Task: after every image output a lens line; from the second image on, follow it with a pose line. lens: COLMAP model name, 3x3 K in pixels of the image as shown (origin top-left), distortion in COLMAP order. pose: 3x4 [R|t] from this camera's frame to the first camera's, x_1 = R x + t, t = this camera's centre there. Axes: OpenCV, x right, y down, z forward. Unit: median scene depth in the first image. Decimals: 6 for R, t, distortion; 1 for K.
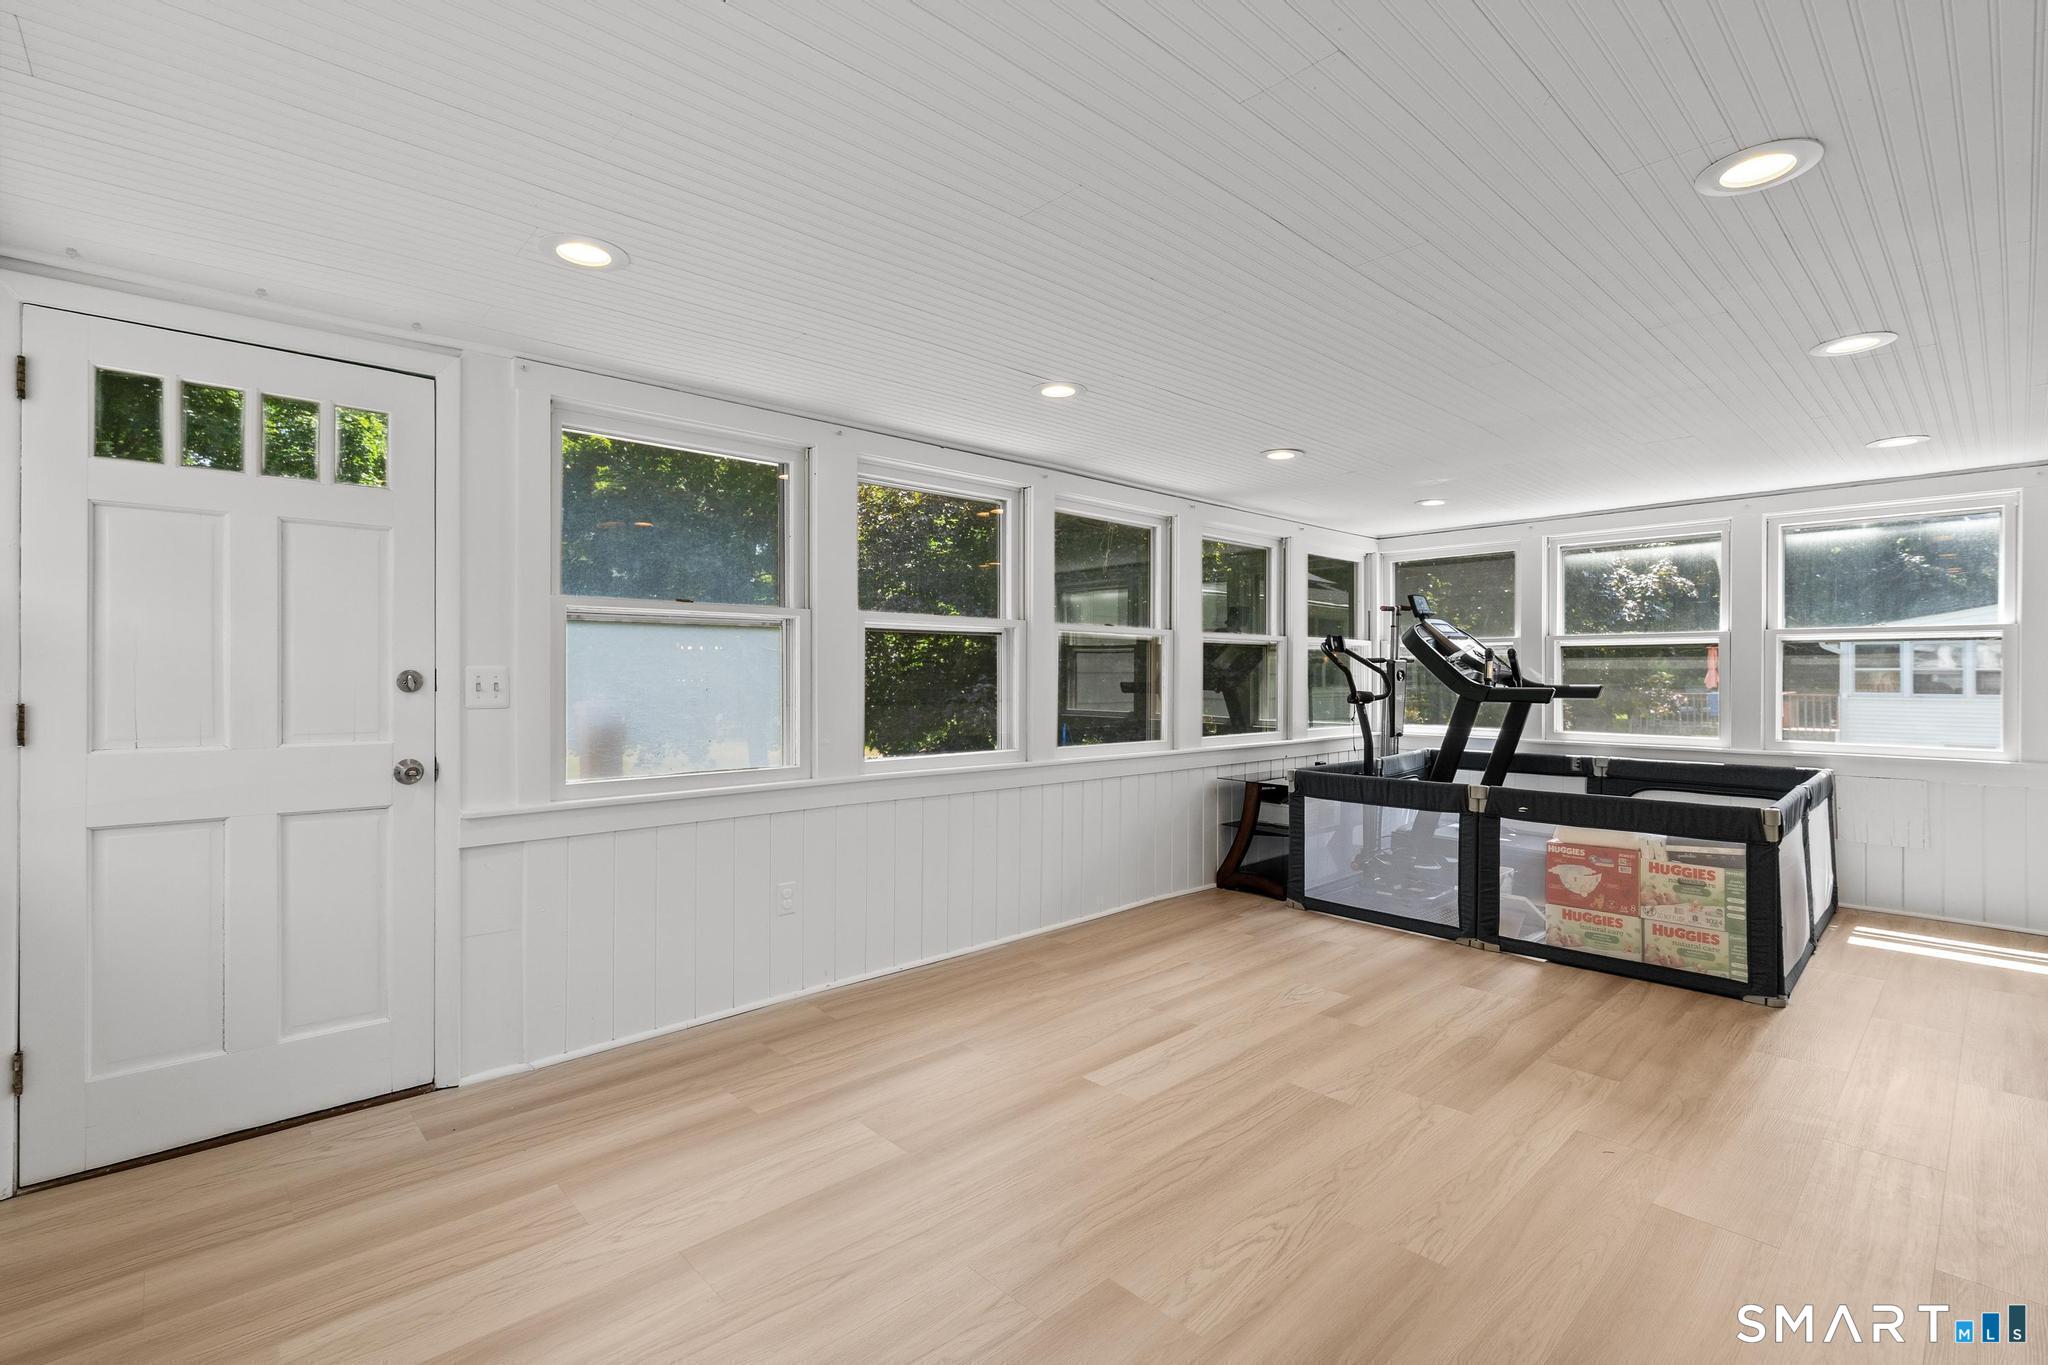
lens RADIAL K [[922.0, 0, 1015.4], [0, 922.0, 676.7], [0, 0, 1]] dist [-0.010260, 0.003223]
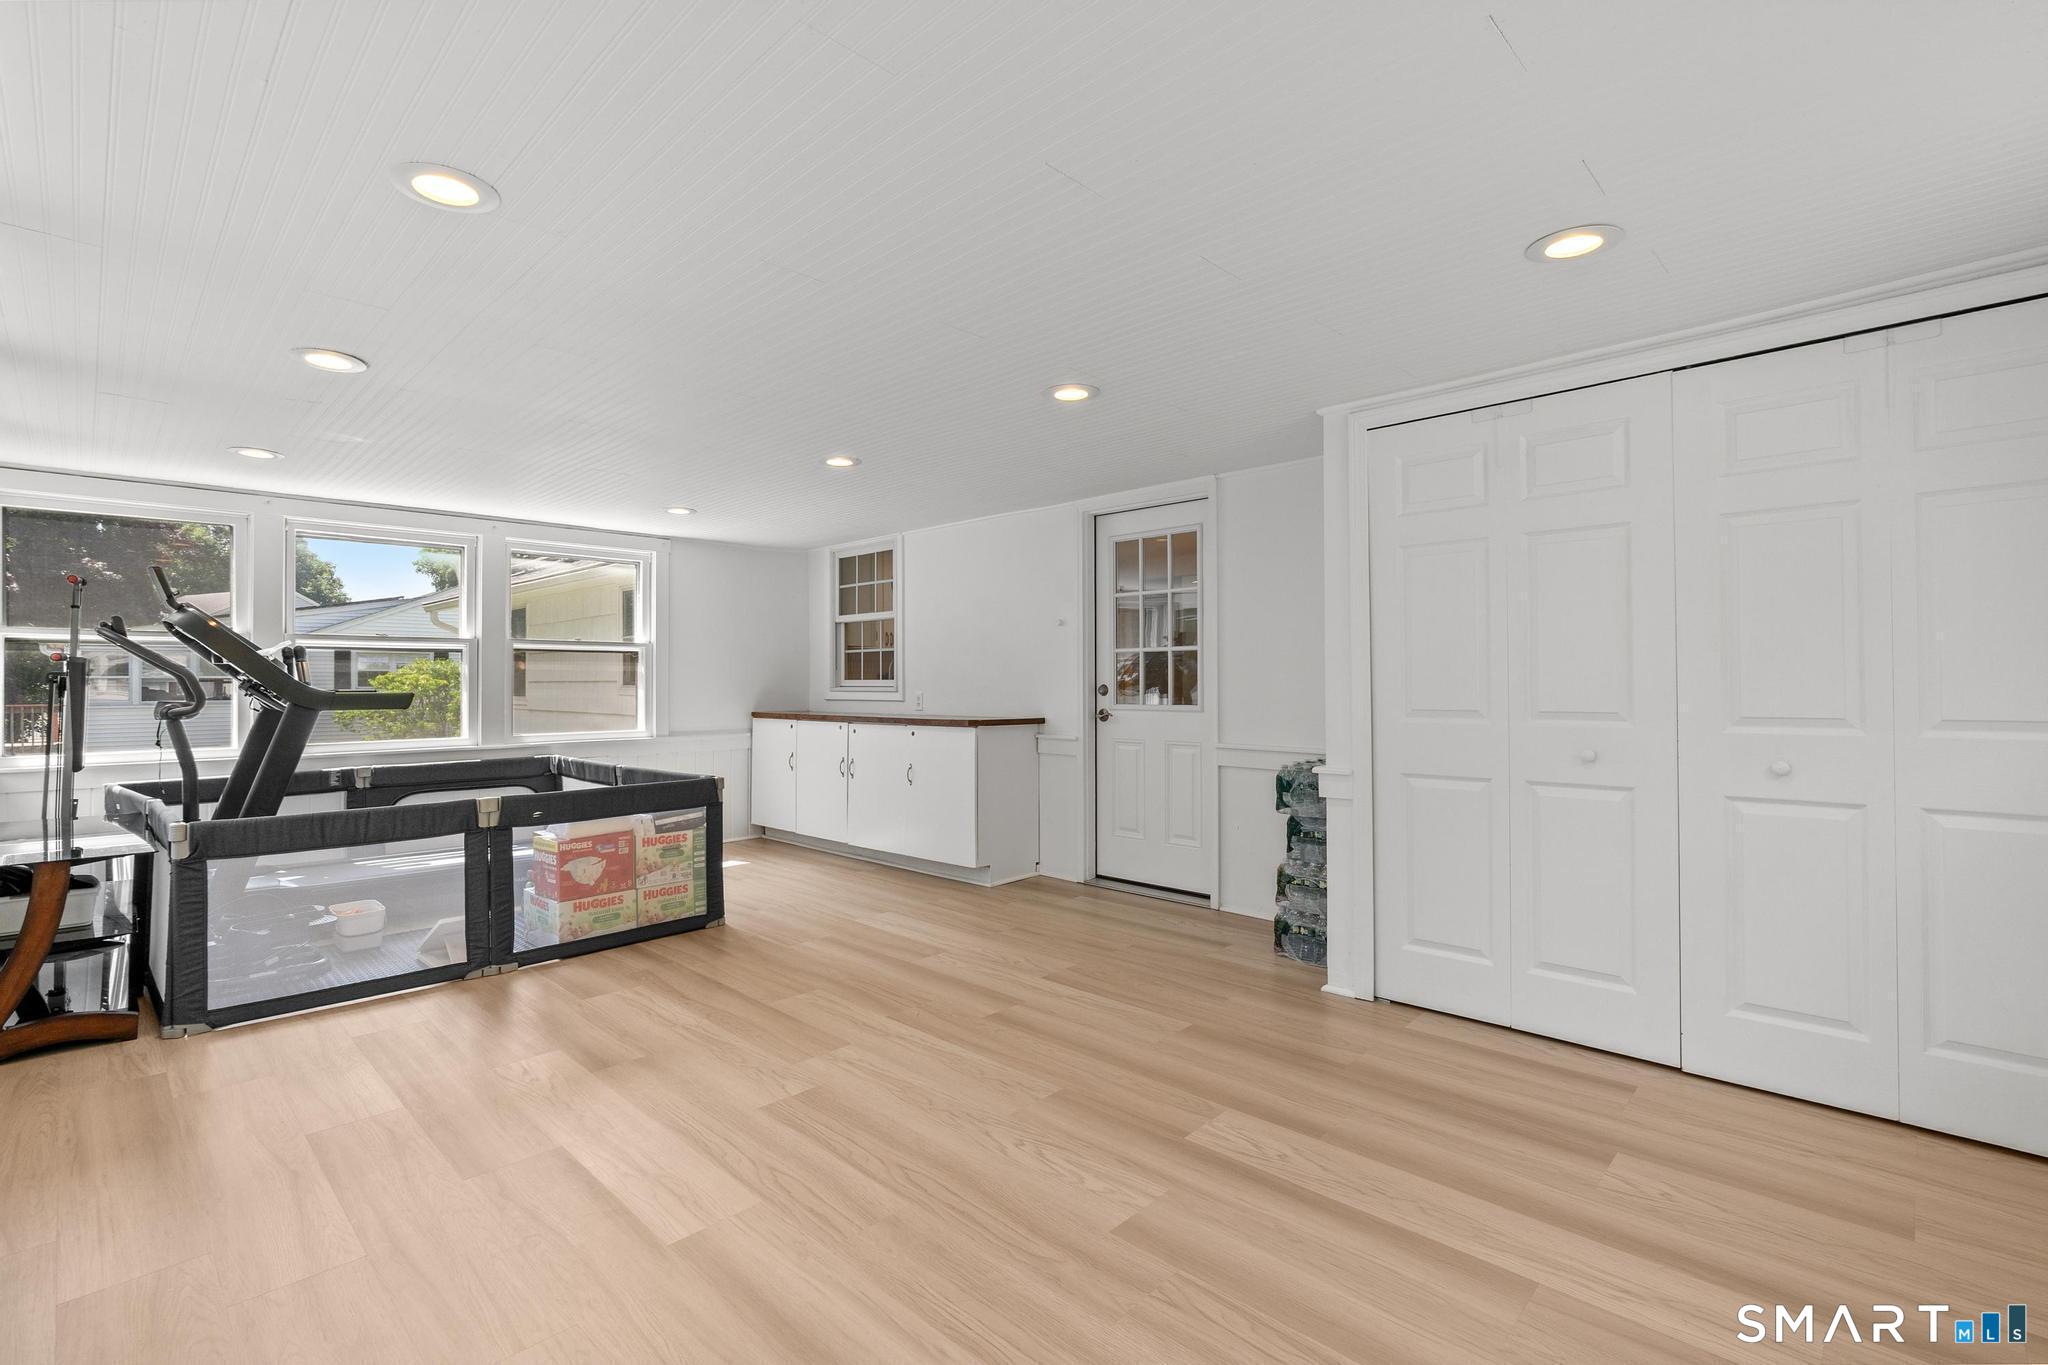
lens RADIAL K [[922.0, 0, 1015.6], [0, 922.0, 673.1], [0, 0, 1]] dist [-0.010260, 0.003223]
pose [[-0.046399, 0.005810, 0.998906, -0.480379], [0.007152, 0.999959, -0.005484, 0.003370], [-0.998897, 0.006890, -0.046438, 0.571681]]
